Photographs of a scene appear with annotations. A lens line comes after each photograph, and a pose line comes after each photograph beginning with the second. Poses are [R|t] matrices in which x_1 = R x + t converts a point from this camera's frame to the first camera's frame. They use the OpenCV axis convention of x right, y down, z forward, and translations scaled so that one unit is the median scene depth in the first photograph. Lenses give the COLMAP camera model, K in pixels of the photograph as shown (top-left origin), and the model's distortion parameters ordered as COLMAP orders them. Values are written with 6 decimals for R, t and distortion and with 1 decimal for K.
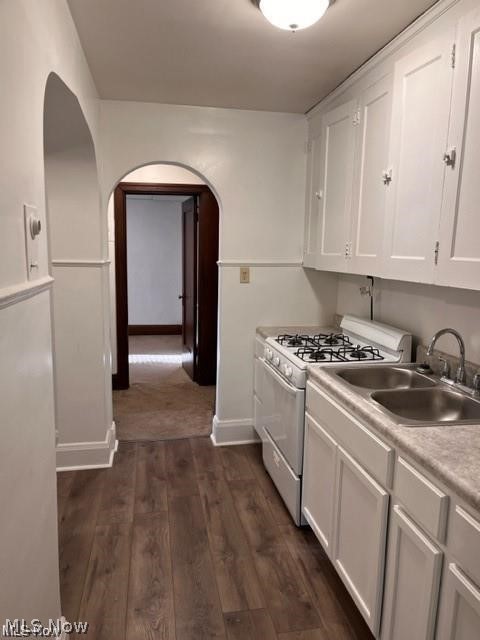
lens RADIAL K [[479.0, 0, 239.8], [0, 479.0, 329.6], [0, 0, 1]] dist [0.029036, -0.001908]
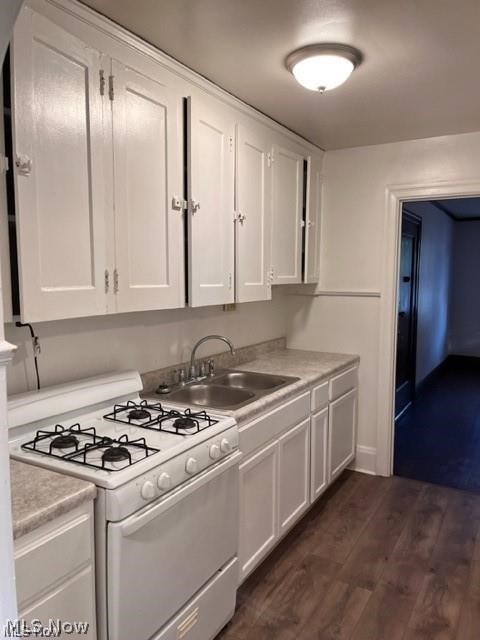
lens RADIAL K [[493.3, 0, 240.0], [0, 493.3, 320.0], [0, 0, 1]] dist [-0.004258, -0.007023]
pose [[-0.765558, -0.088458, 0.637256, -0.319232], [0.085483, 0.967735, 0.237027, -0.232152], [-0.637662, 0.235933, -0.733296, 1.254540]]
